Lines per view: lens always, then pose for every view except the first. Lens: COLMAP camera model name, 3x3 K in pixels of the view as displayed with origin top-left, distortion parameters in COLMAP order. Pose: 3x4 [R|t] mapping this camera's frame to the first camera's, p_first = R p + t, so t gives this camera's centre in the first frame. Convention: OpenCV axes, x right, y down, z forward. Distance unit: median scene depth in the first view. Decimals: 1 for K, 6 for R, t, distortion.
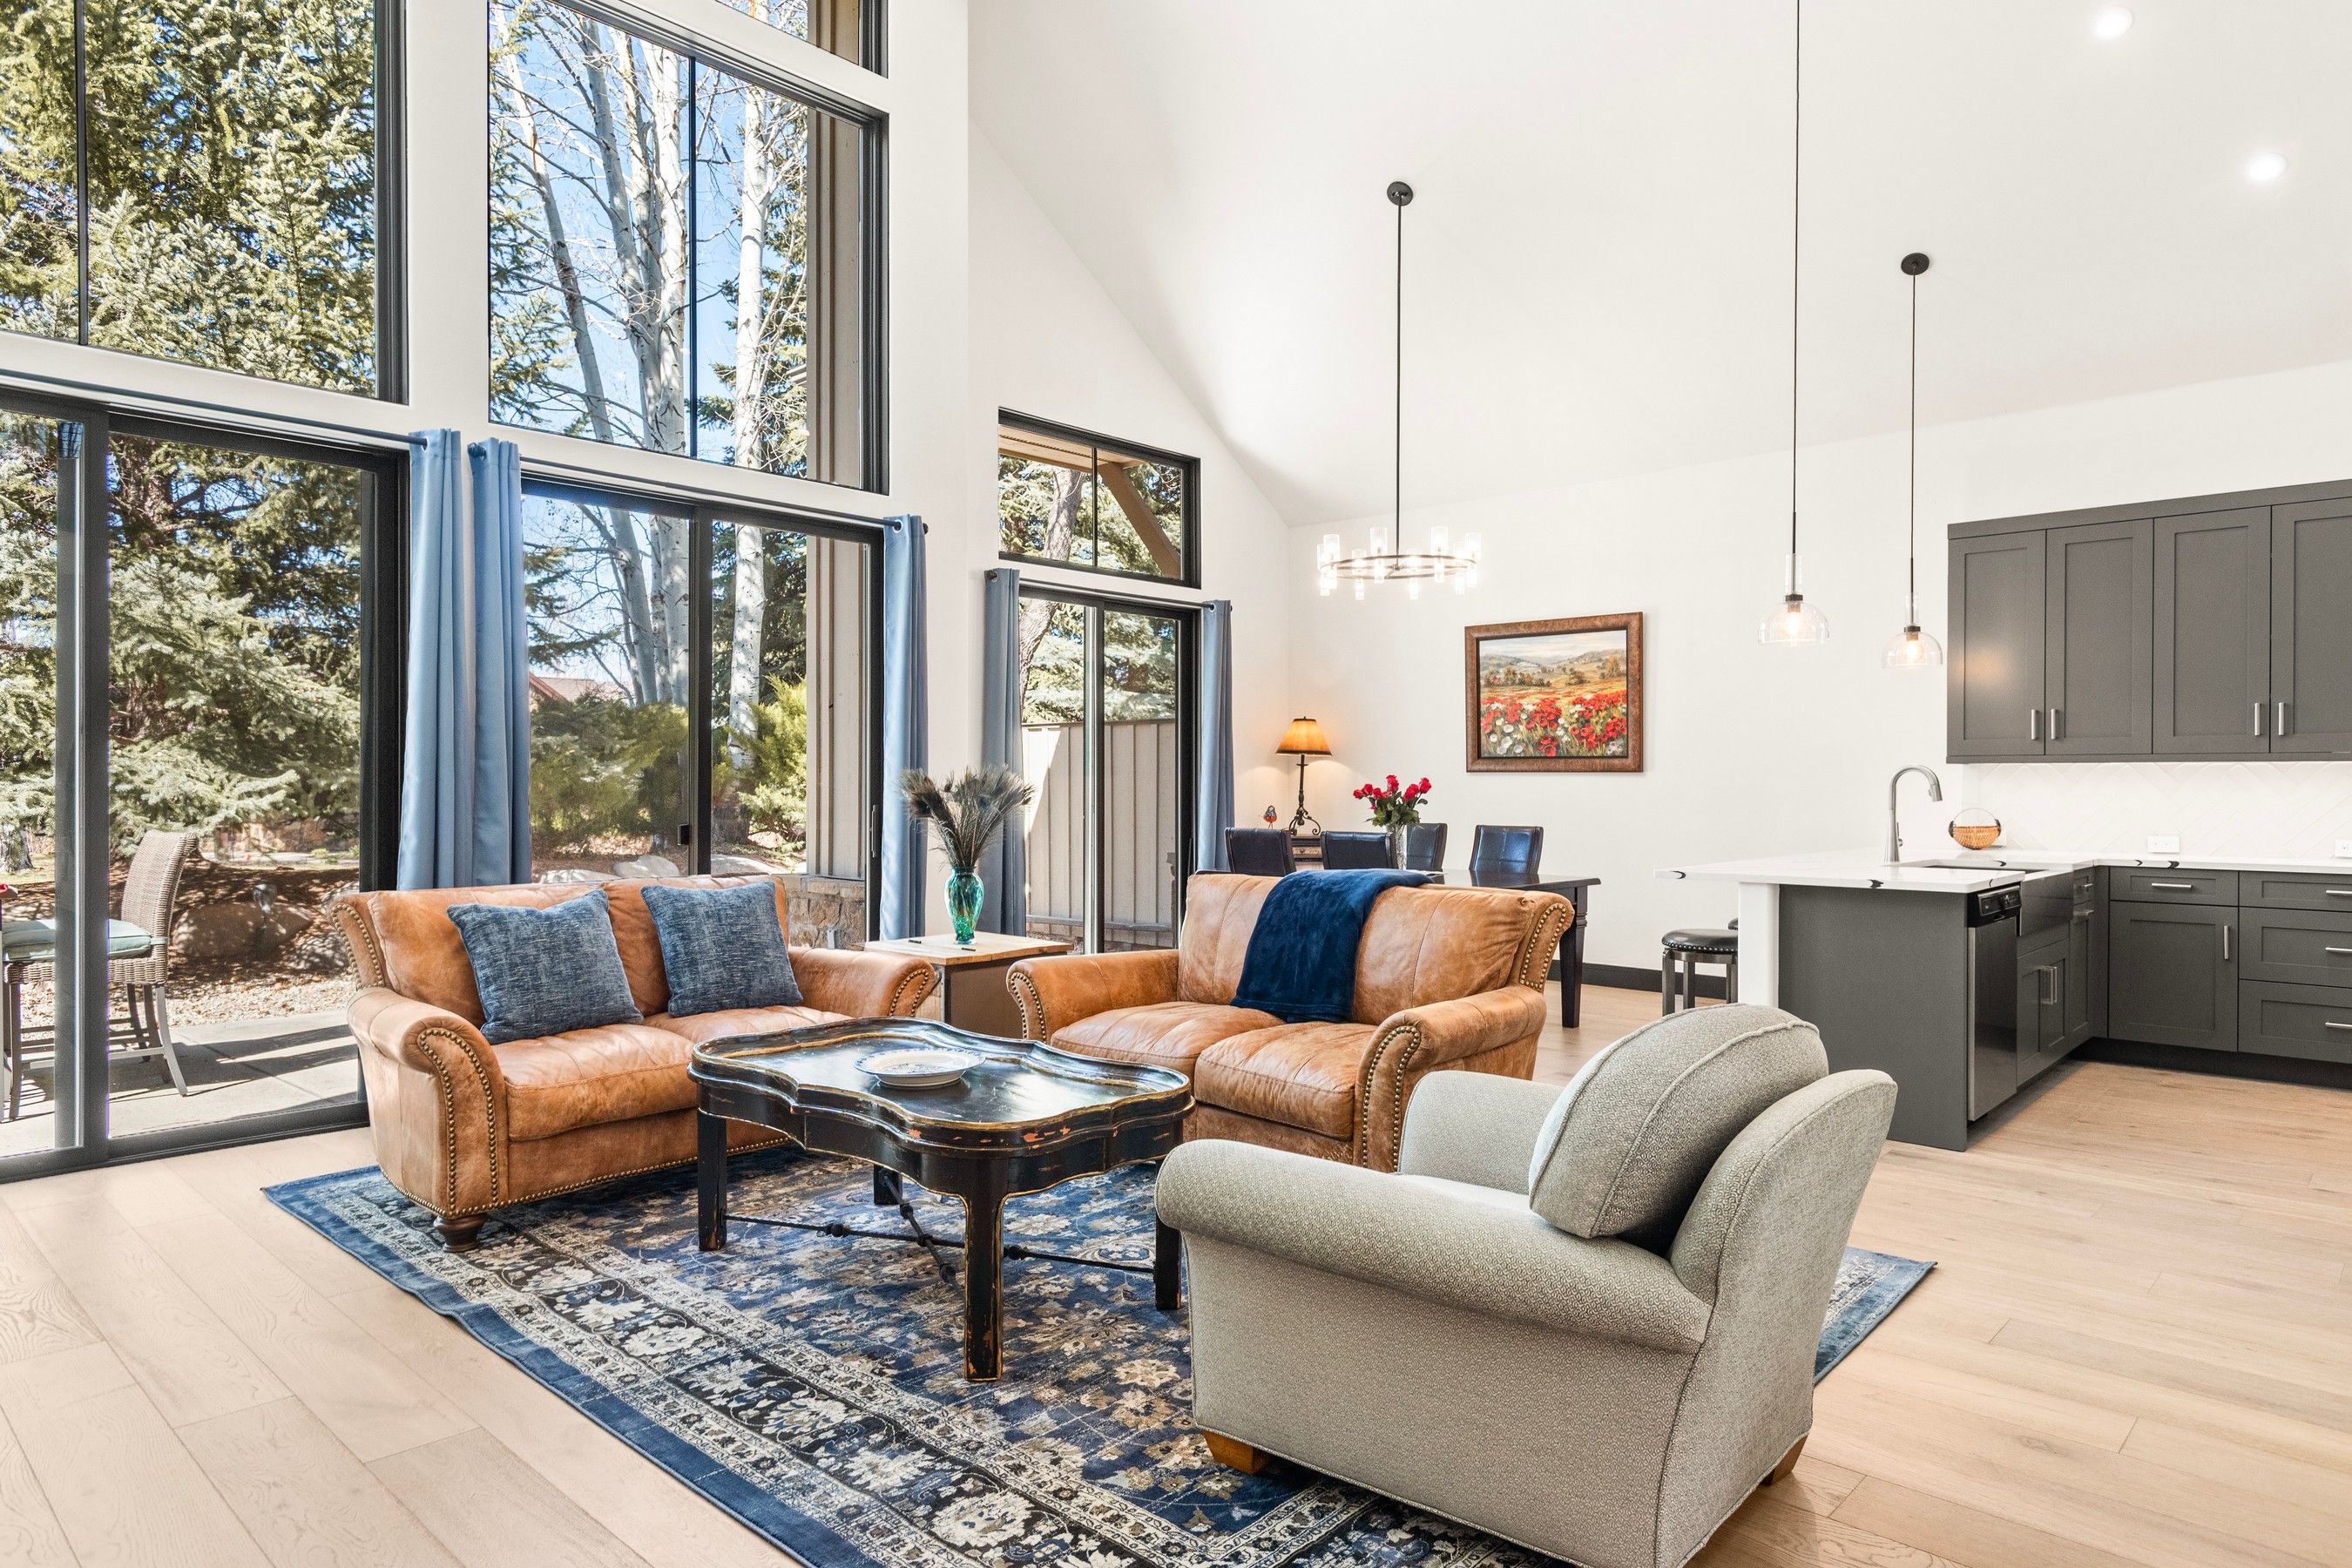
lens RADIAL K [[1387.2, 0, 1193.9], [0, 1387.2, 785.7], [0, 0, 1]] dist [0.018627, -0.007896]
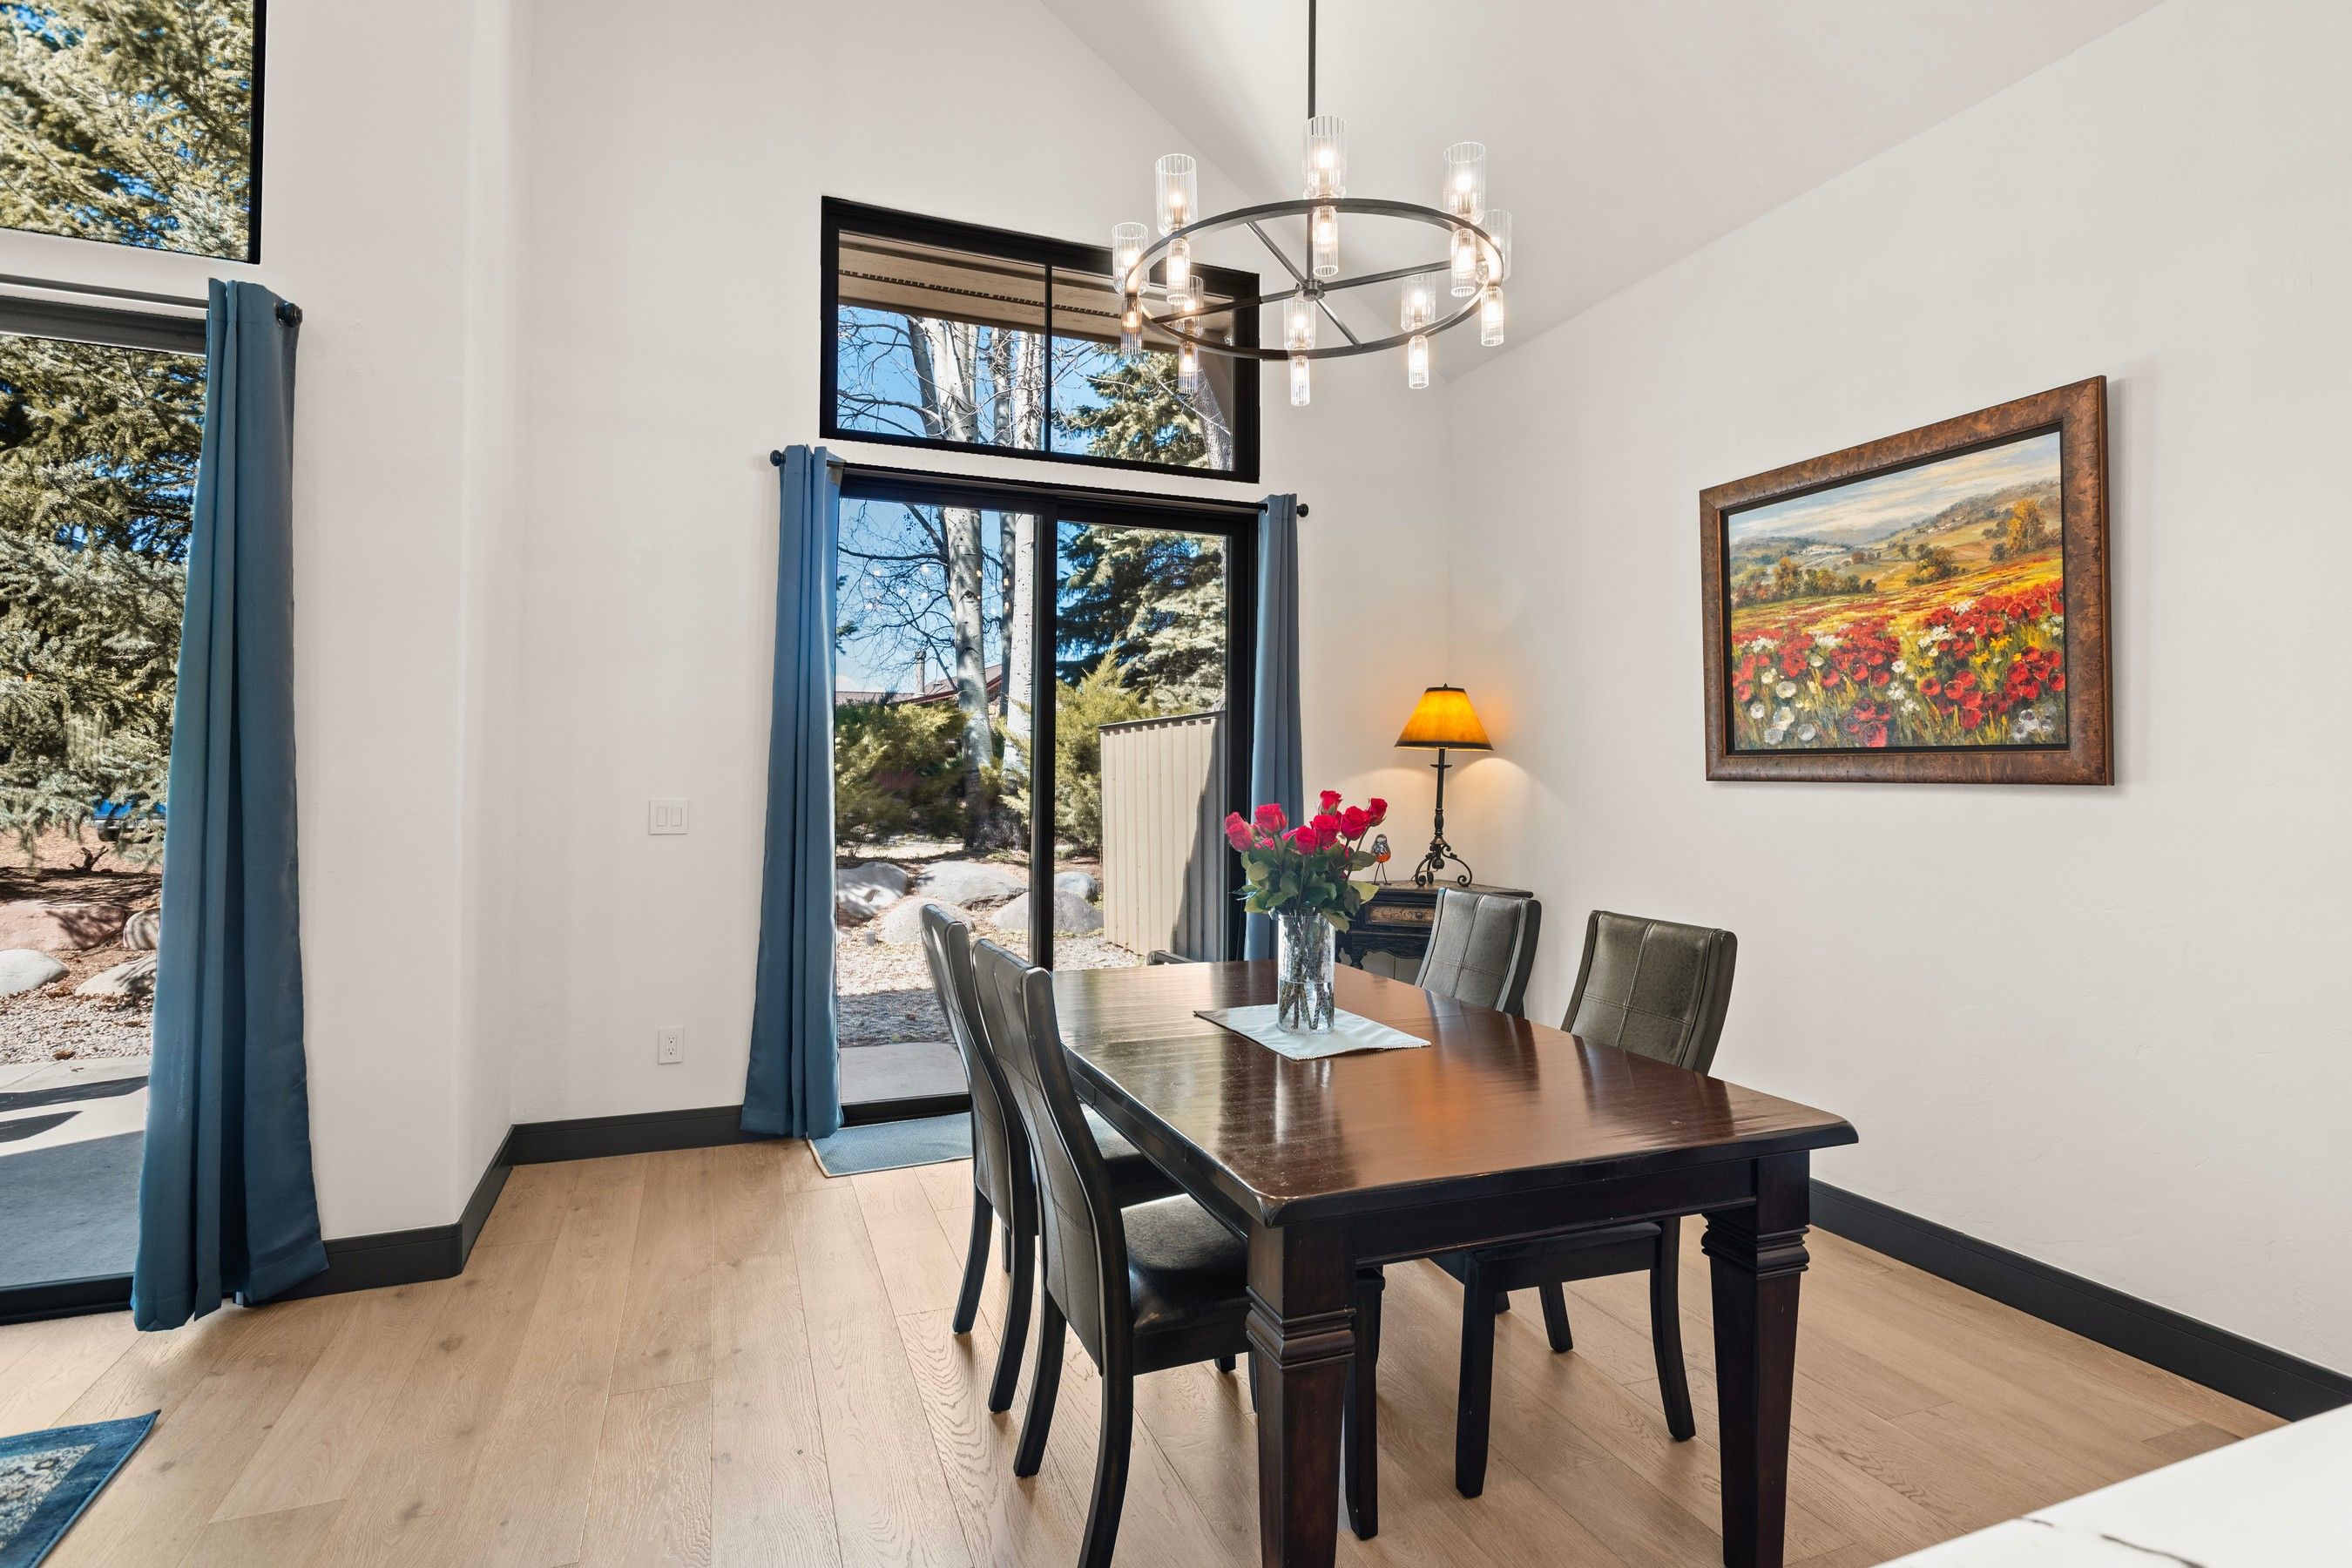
lens RADIAL K [[1189.4, 0, 1186.8], [0, 1189.4, 743.2], [0, 0, 1]] dist [0.014483, 0.001905]
pose [[0.900968, -0.008875, -0.433795, 0.403892], [-0.006120, 0.999431, -0.033158, -0.014960], [0.433842, 0.032529, 0.900401, 1.004245]]
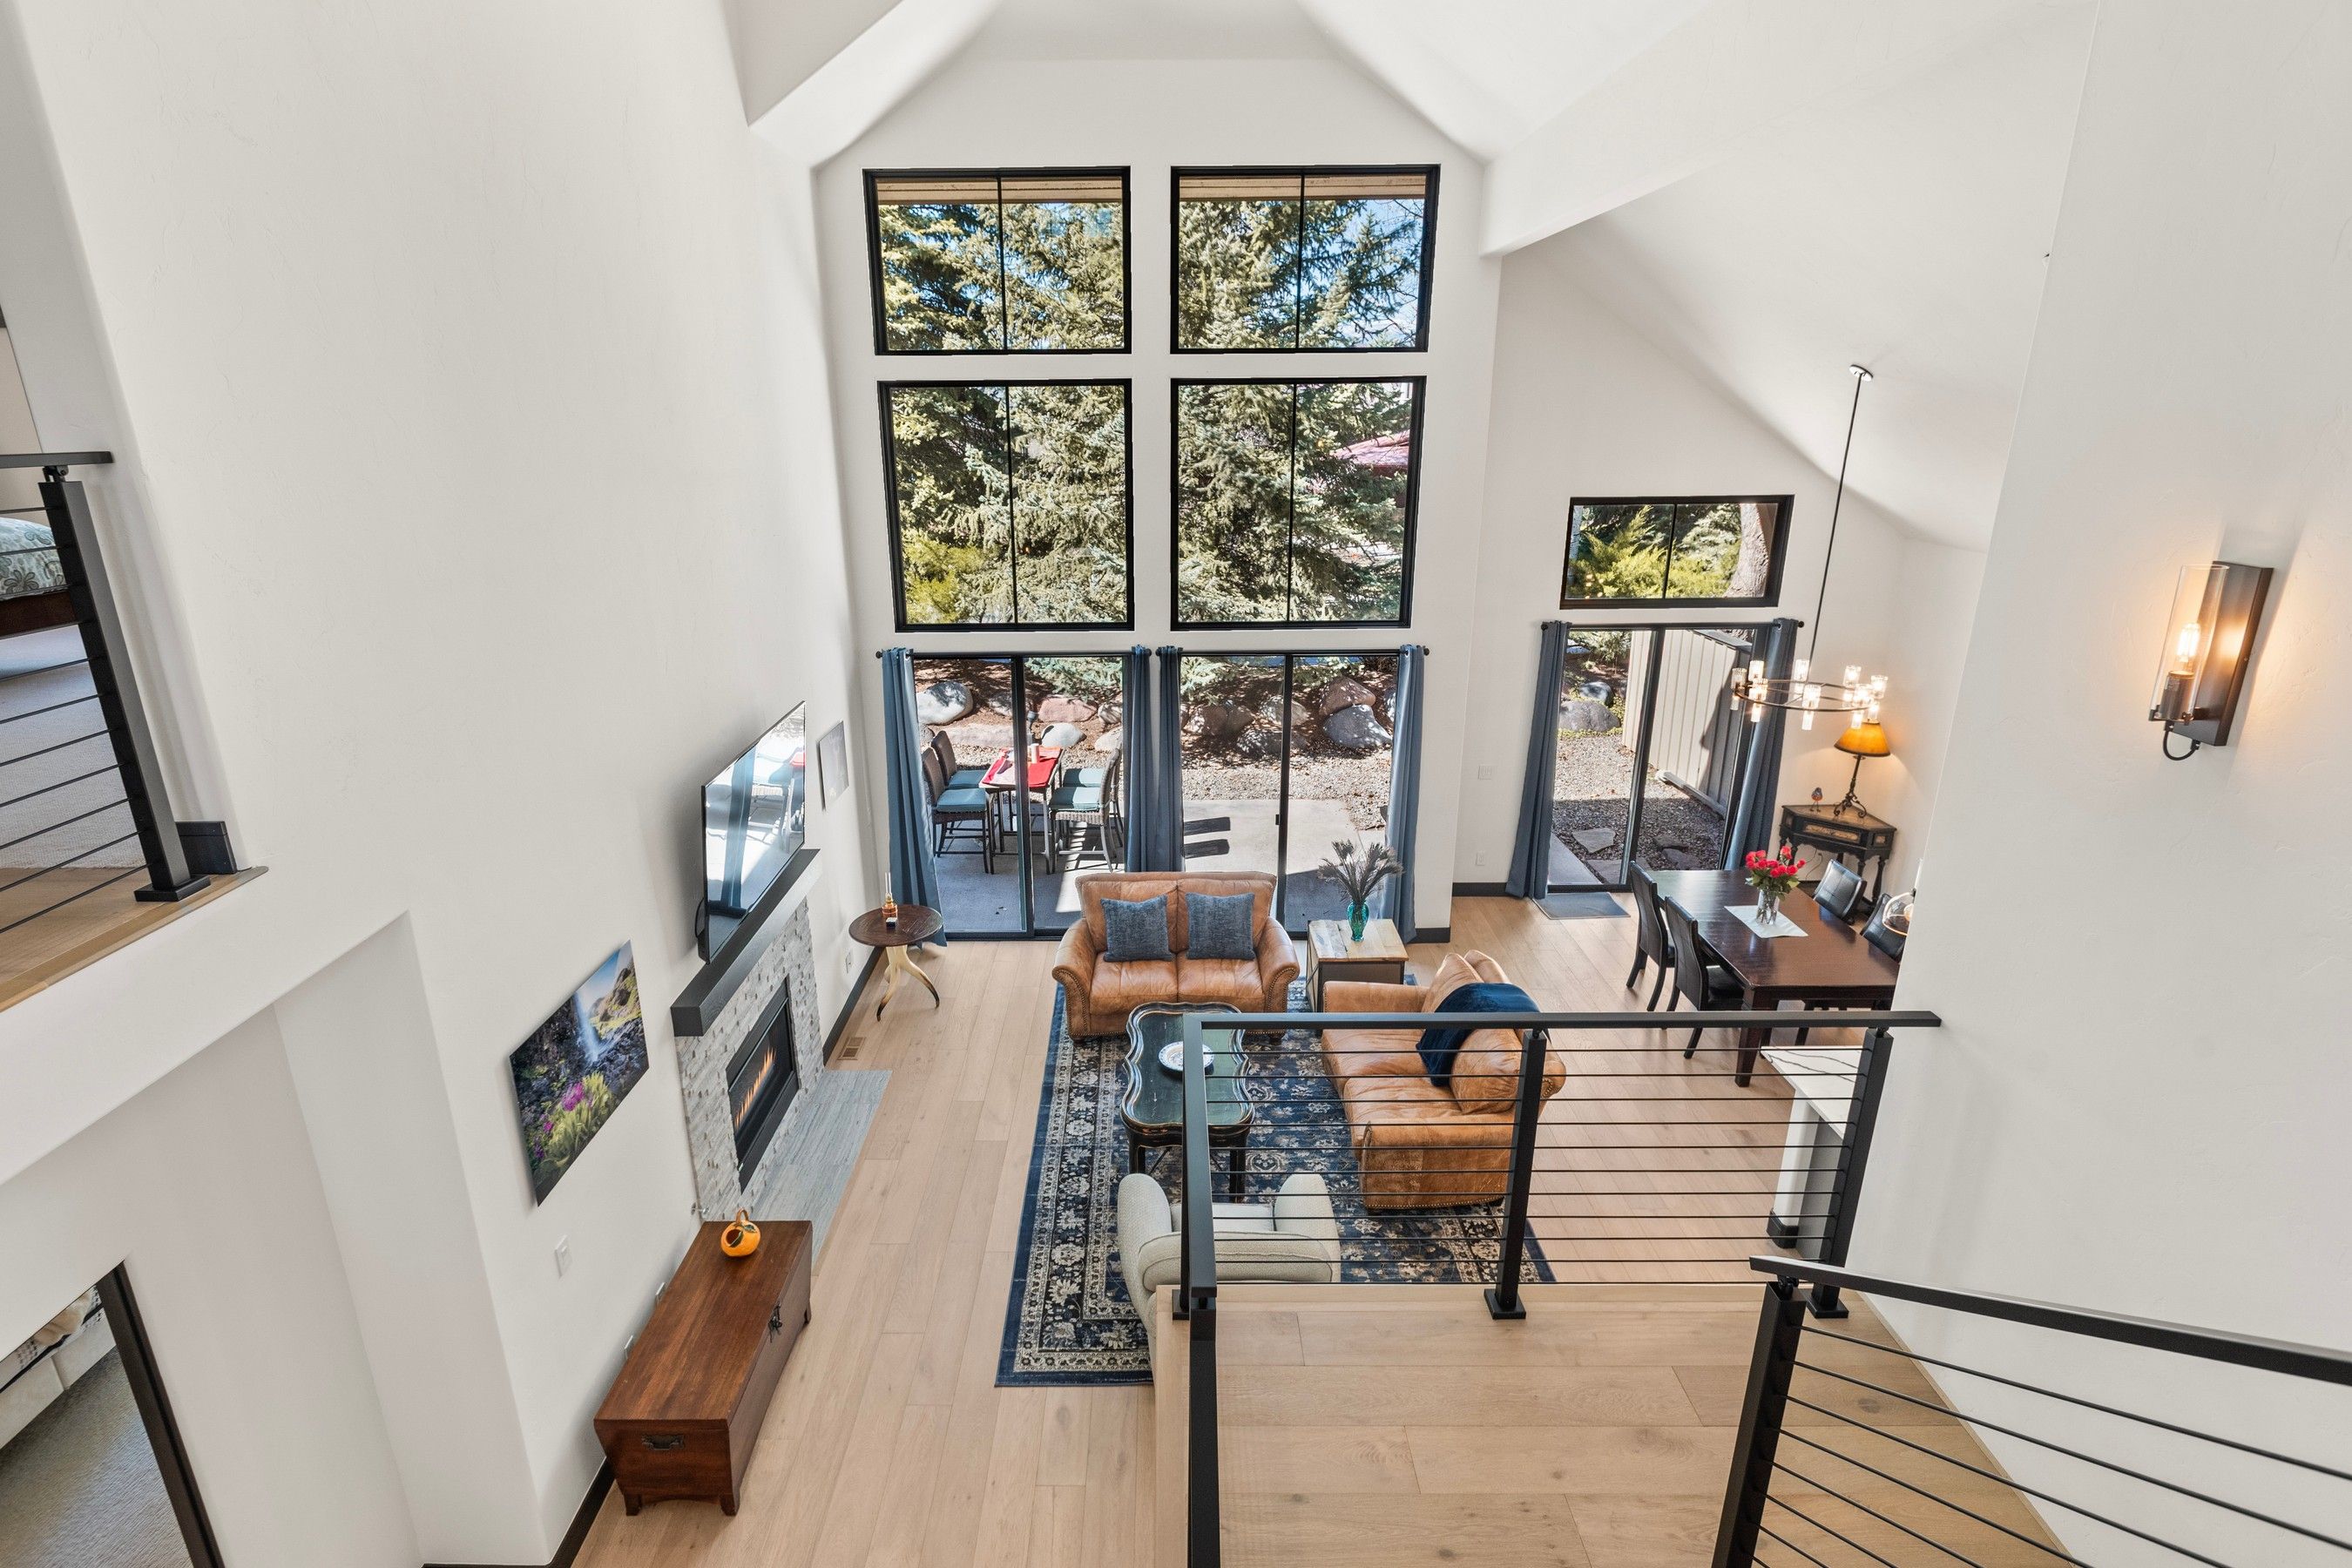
lens RADIAL K [[1189.4, 0, 1175.6], [0, 1189.4, 774.5], [0, 0, 1]] dist [0.014483, 0.001905]
pose [[0.684940, 0.218257, -0.695142, 0.778849], [0.000852, 0.953838, 0.300320, -0.615585], [0.728599, -0.206293, 0.653136, -0.156609]]
